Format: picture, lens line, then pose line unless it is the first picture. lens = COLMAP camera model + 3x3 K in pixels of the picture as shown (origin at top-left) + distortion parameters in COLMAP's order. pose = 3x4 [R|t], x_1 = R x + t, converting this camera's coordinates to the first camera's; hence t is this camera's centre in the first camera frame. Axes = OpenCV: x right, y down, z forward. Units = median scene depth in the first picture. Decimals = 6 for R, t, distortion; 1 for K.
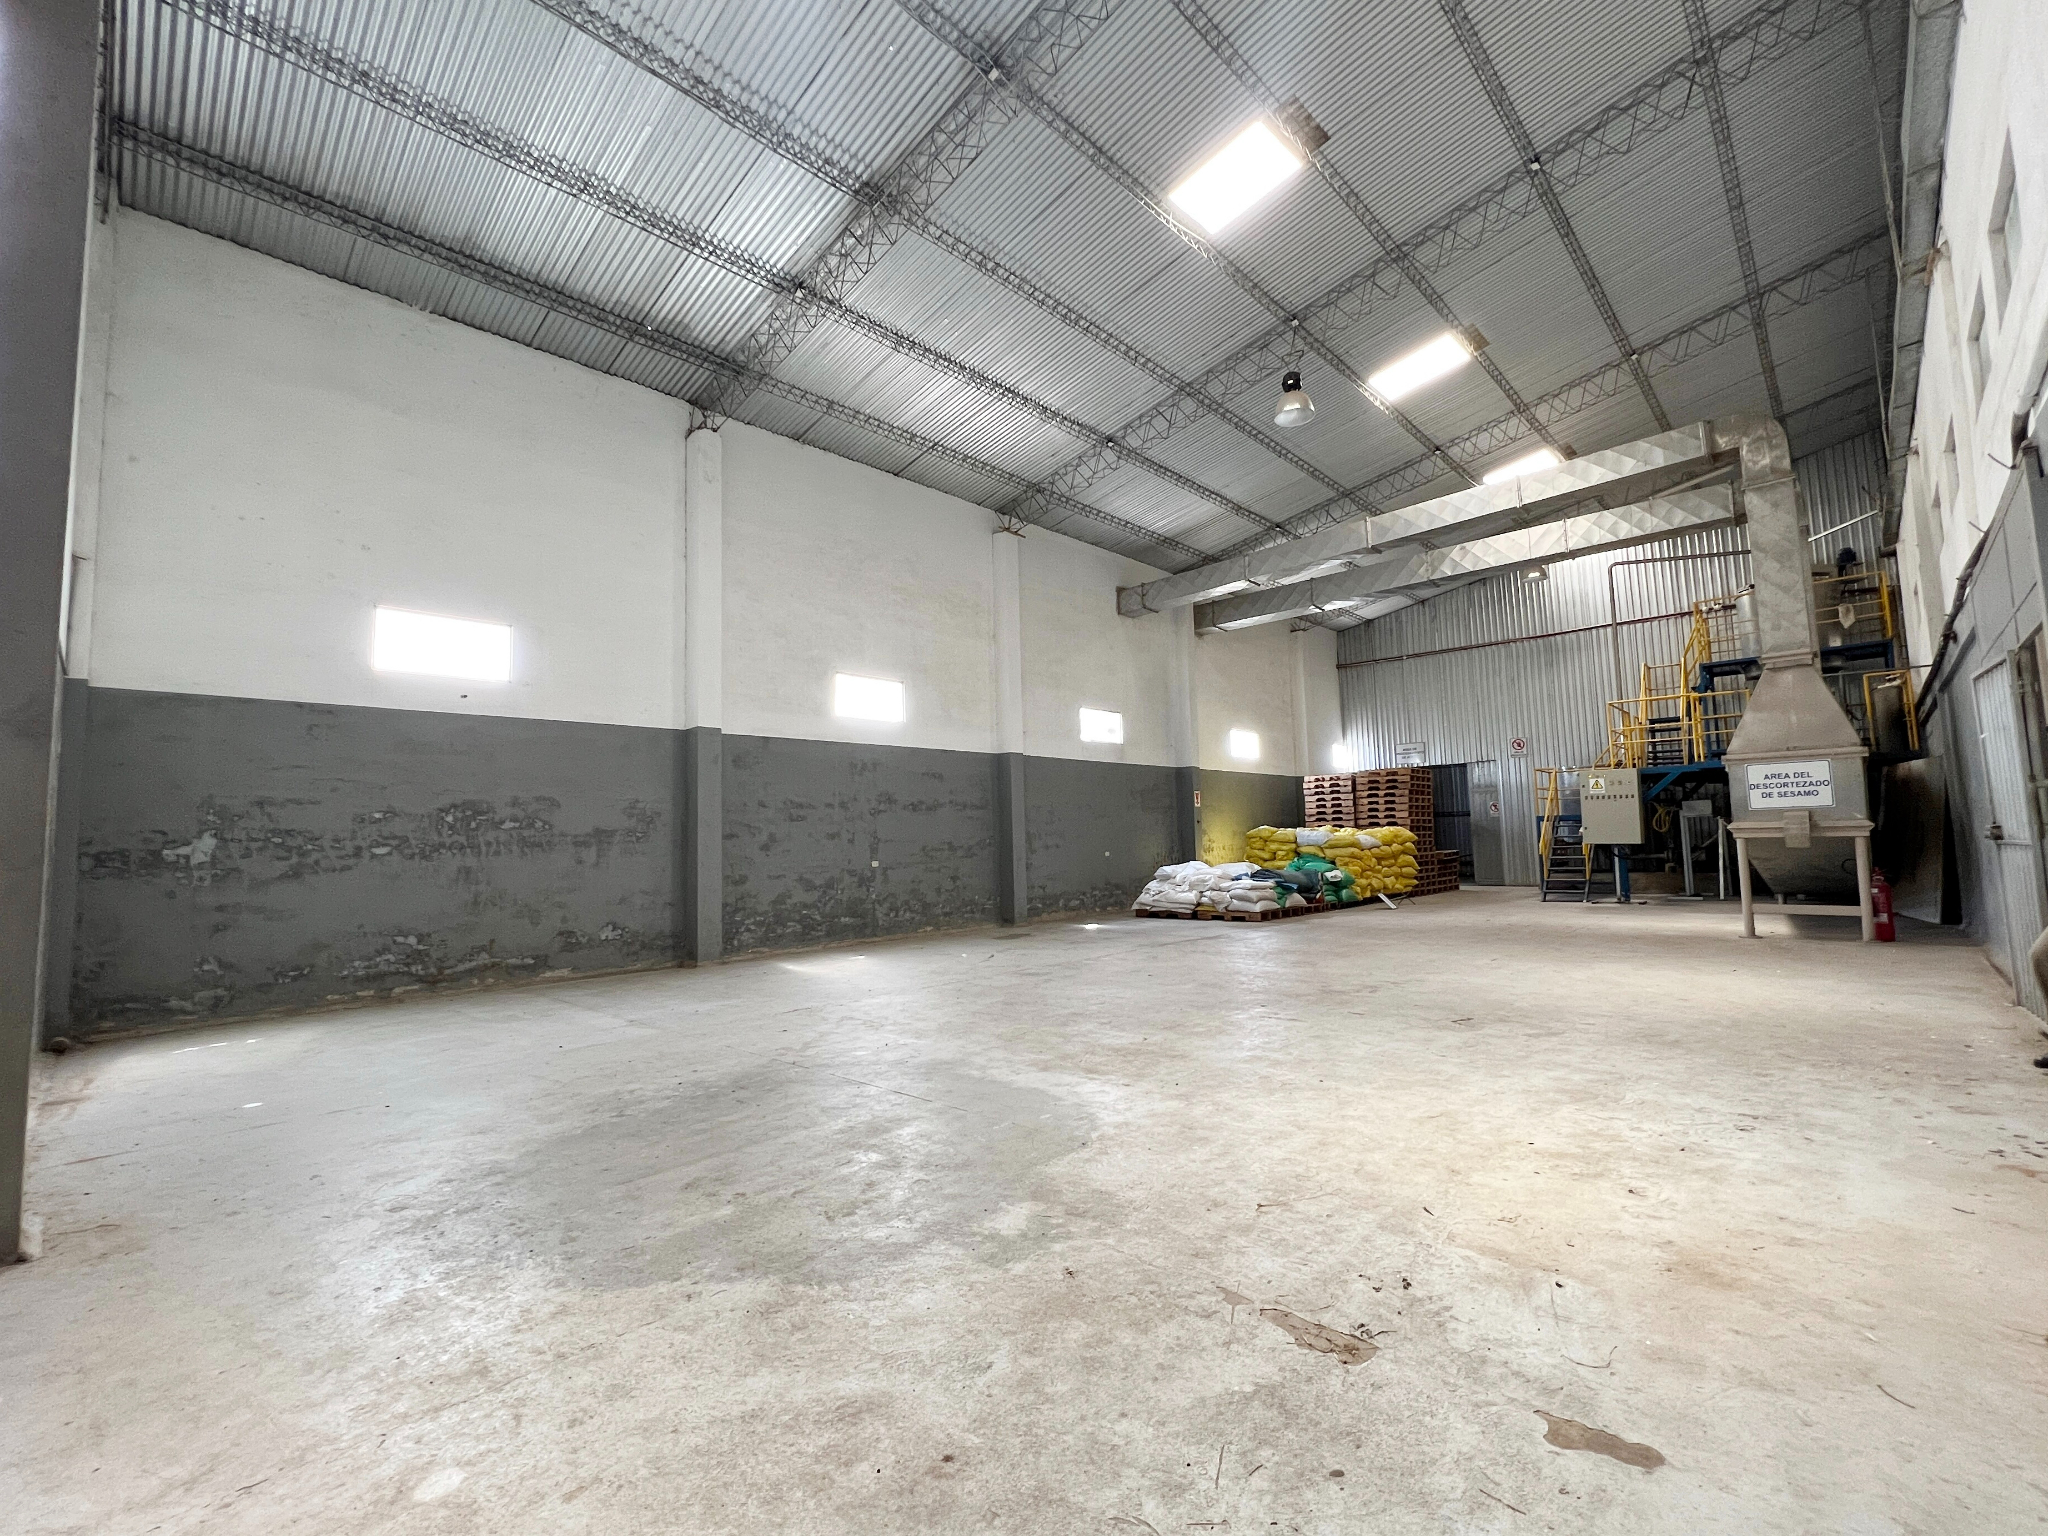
lens RADIAL K [[907.6, 0, 1024.0], [0, 907.6, 768.0], [0, 0, 1]] dist [0.000002, -0.000283]
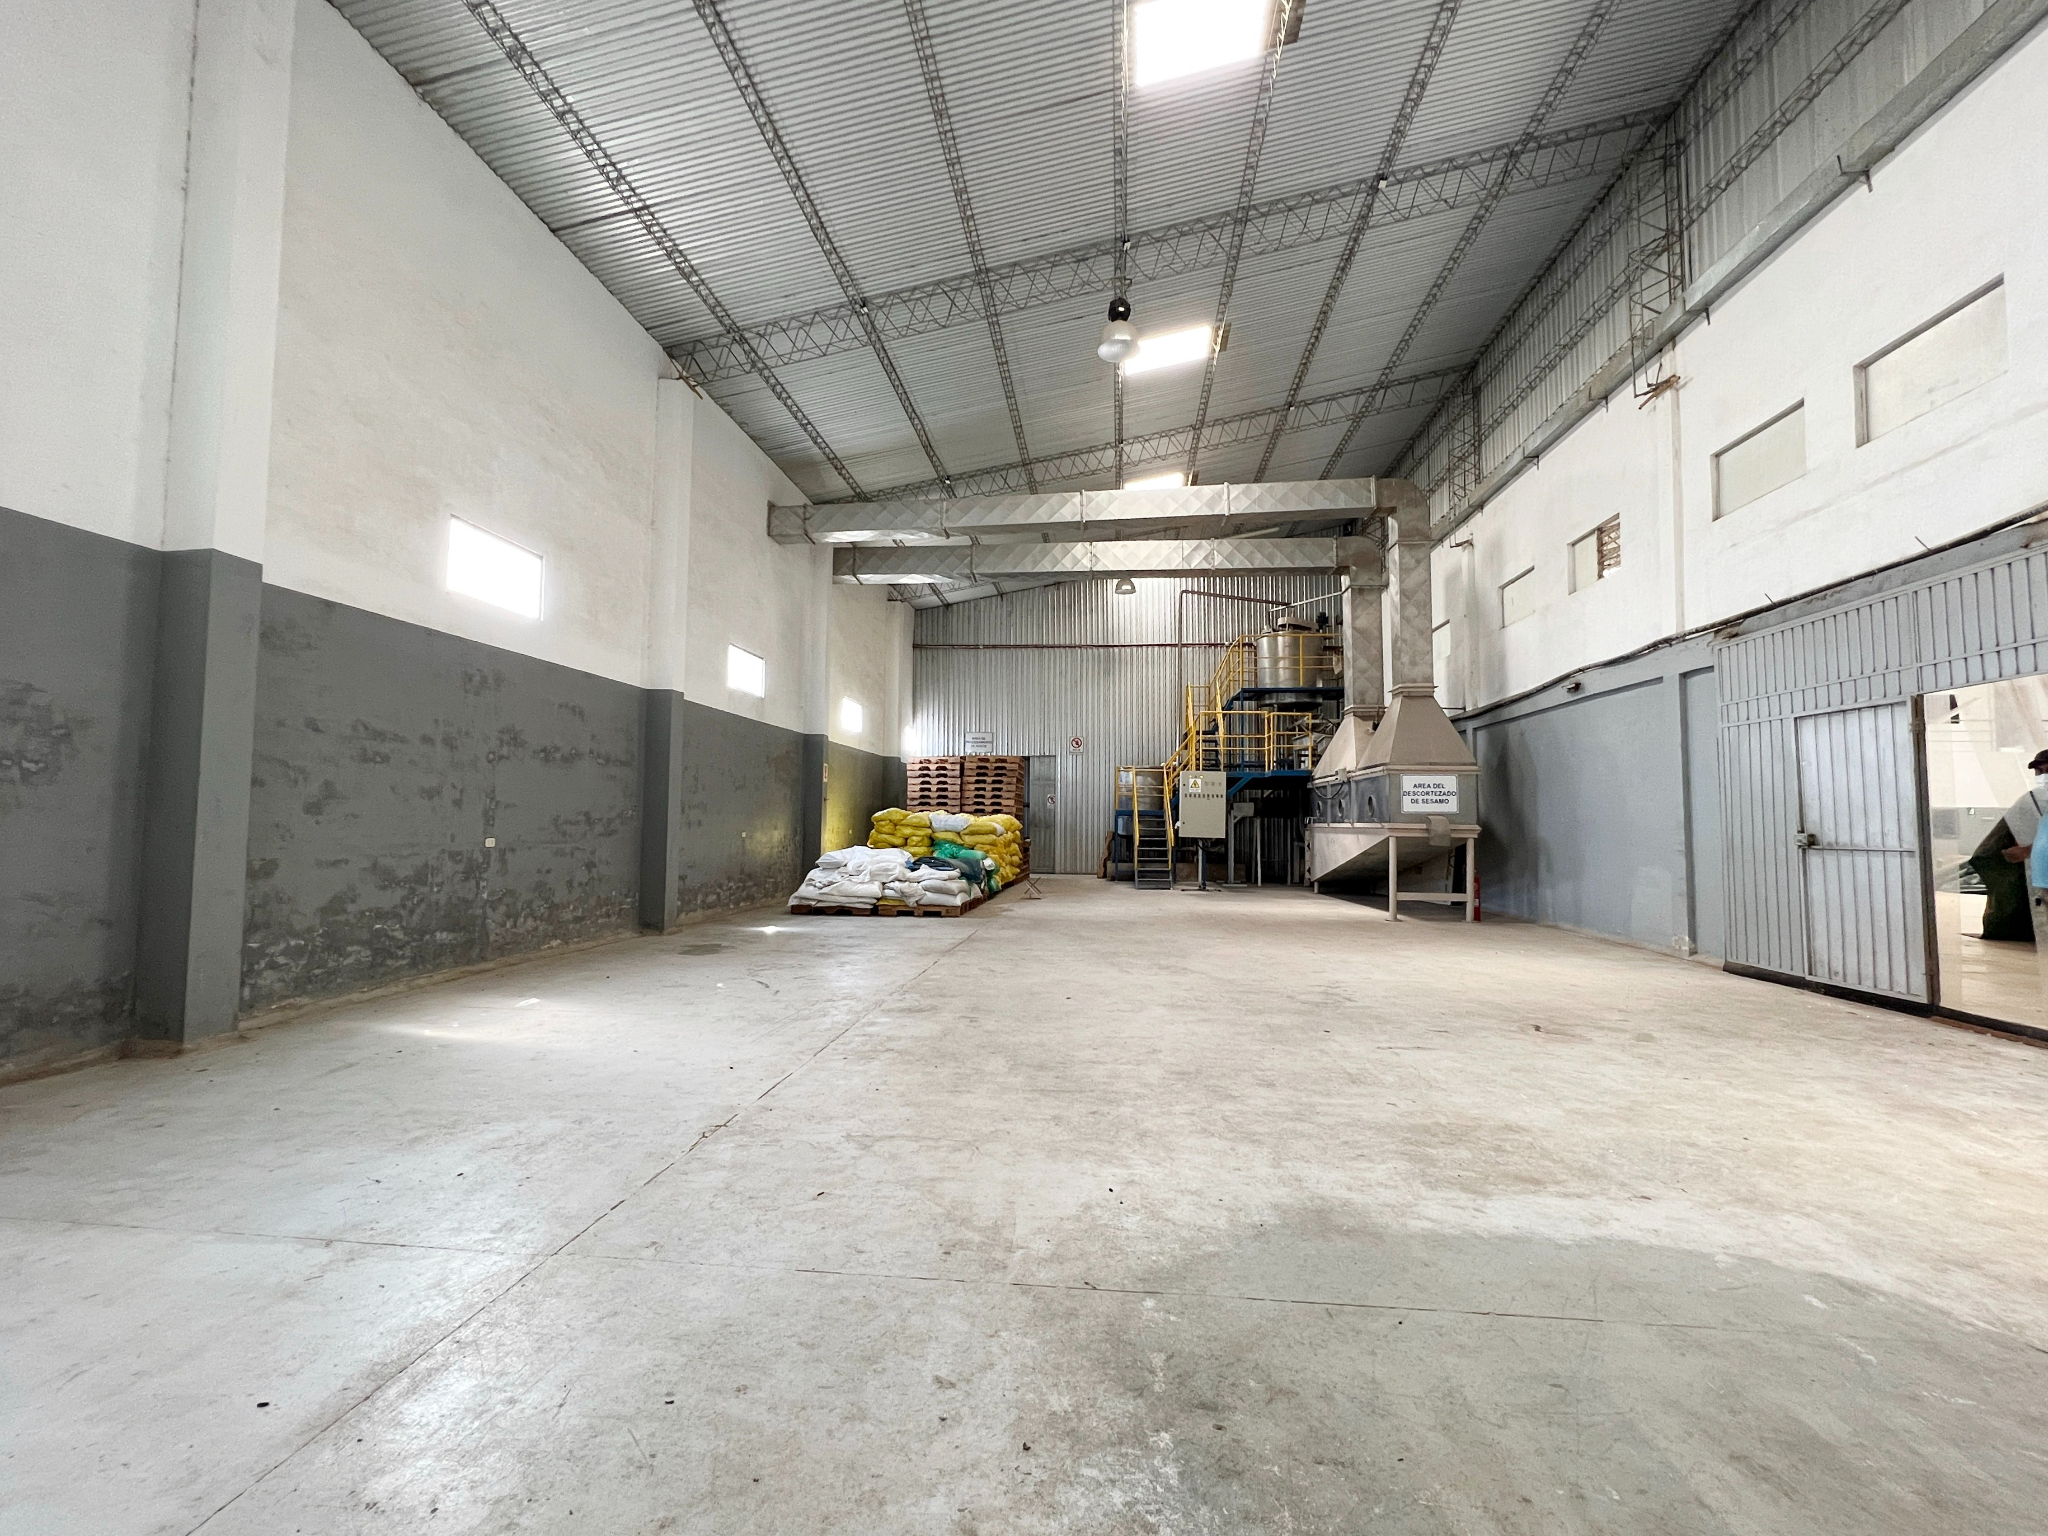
lens RADIAL K [[907.6, 0, 1024.0], [0, 907.6, 768.0], [0, 0, 1]] dist [0.000002, -0.000283]
pose [[0.790362, 0.070765, 0.608540, -0.231083], [-0.081005, 0.996656, -0.010690, 0.030070], [-0.607262, -0.040846, 0.793451, 0.269840]]
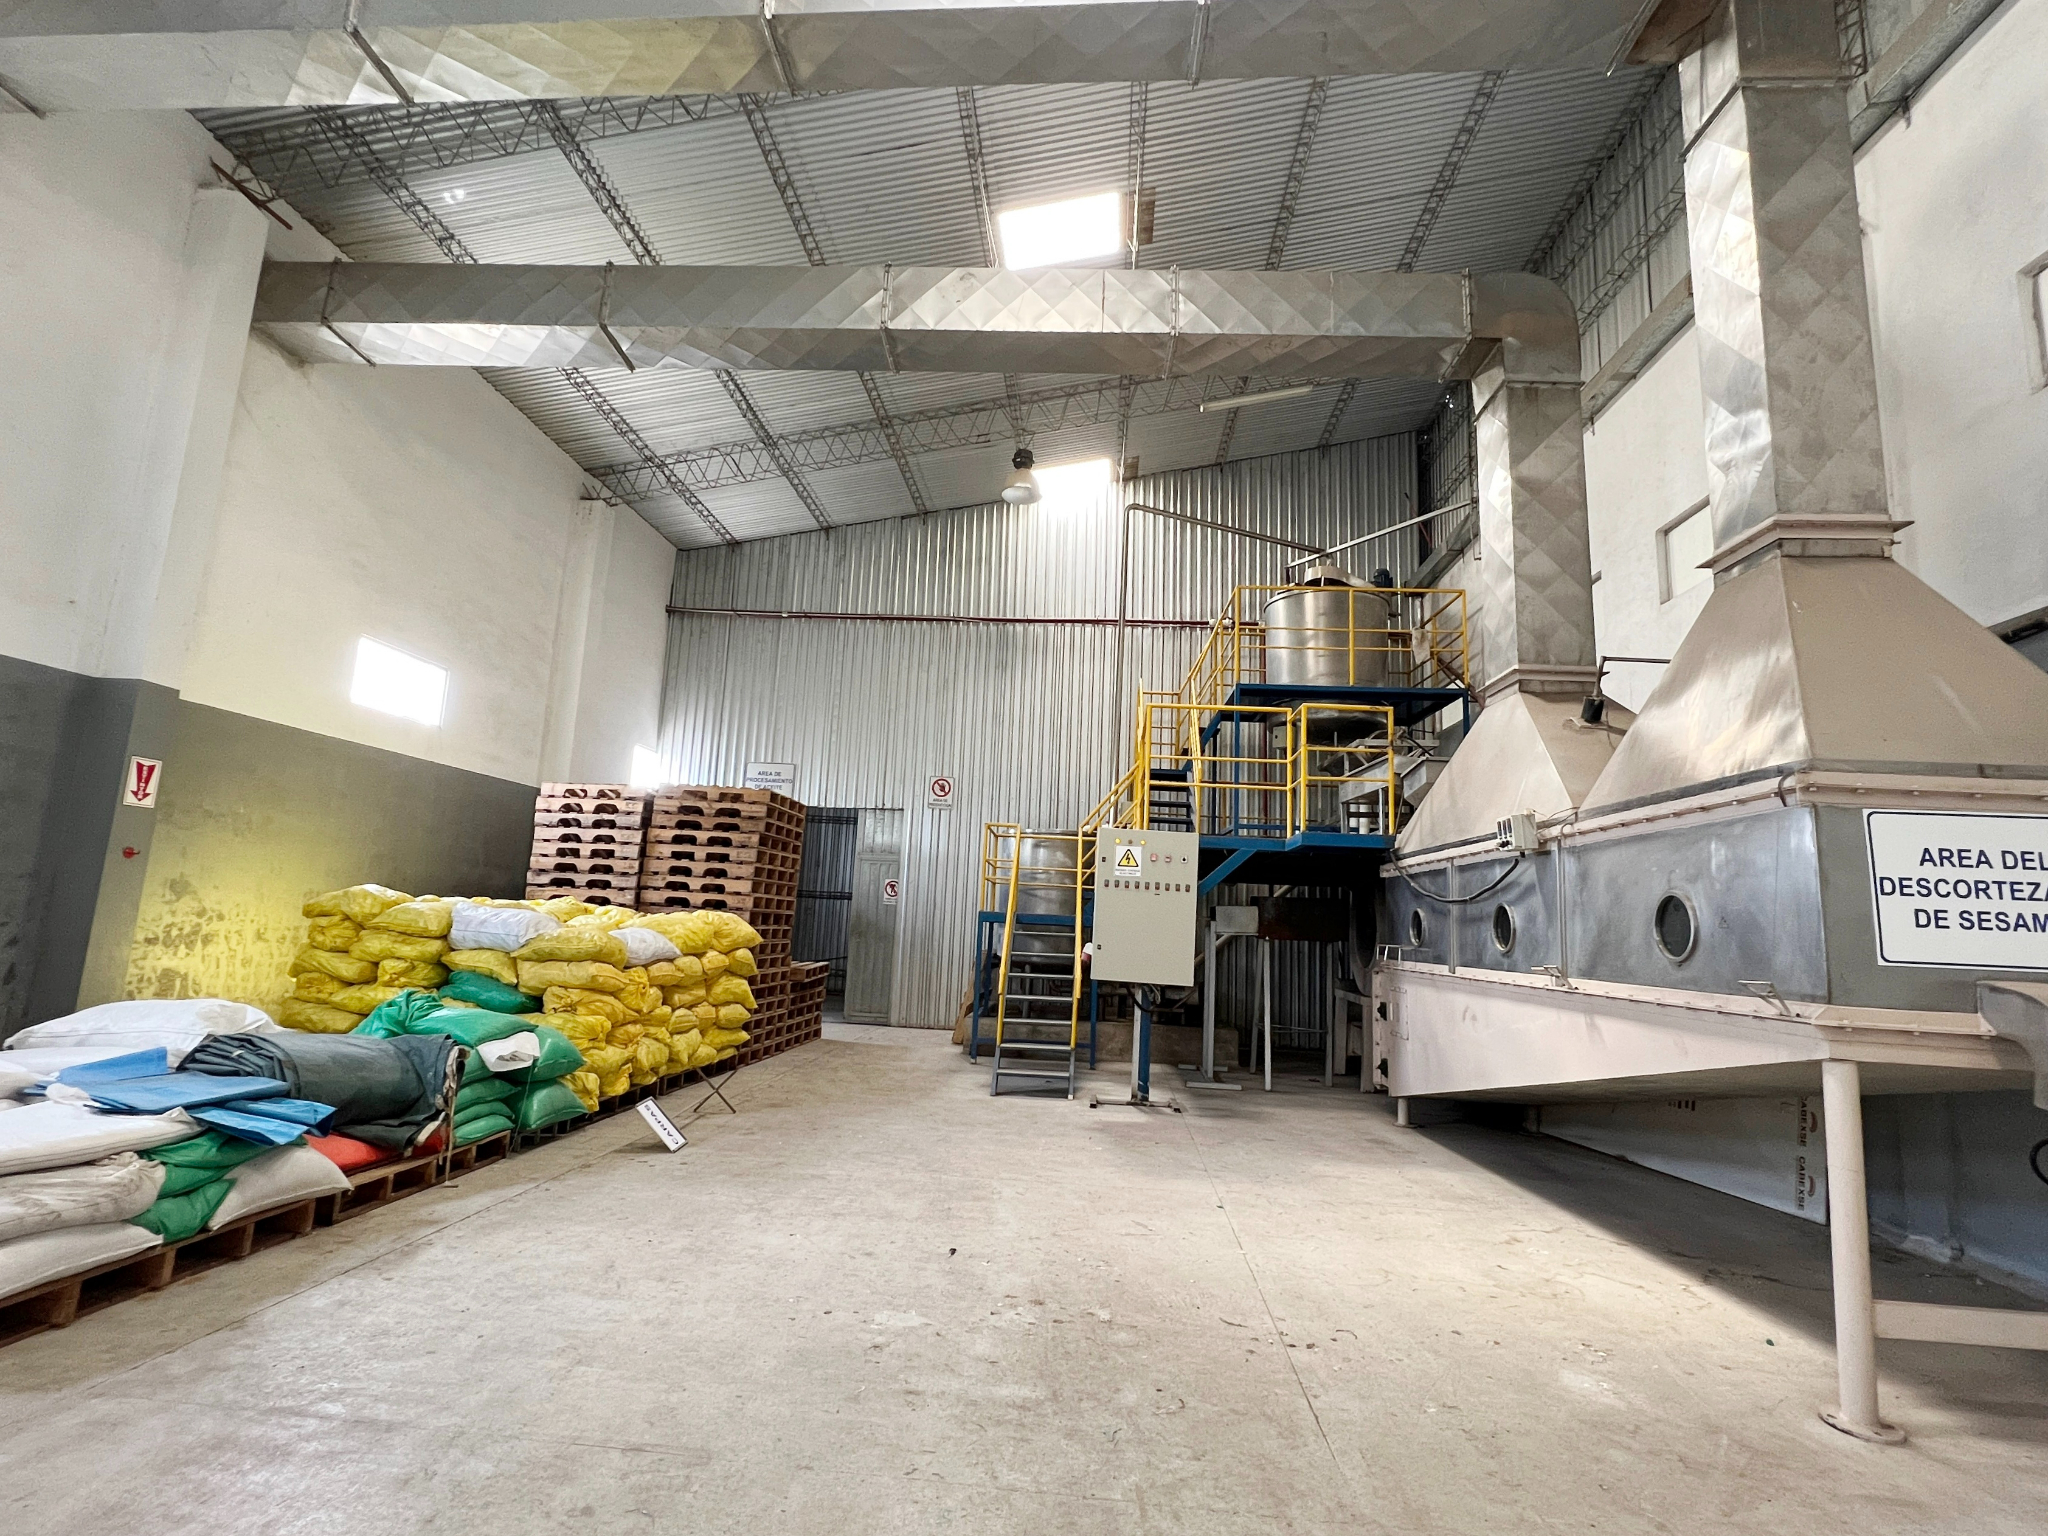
lens RADIAL K [[959.0, 0, 1021.1], [0, 959.0, 770.1], [0, 0, 1]] dist [-0.000701, -0.000114]
pose [[0.776248, 0.161247, 0.609457, 0.288984], [-0.119421, 0.986843, -0.108990, 0.037666], [-0.619013, 0.011822, 0.785292, 0.688154]]
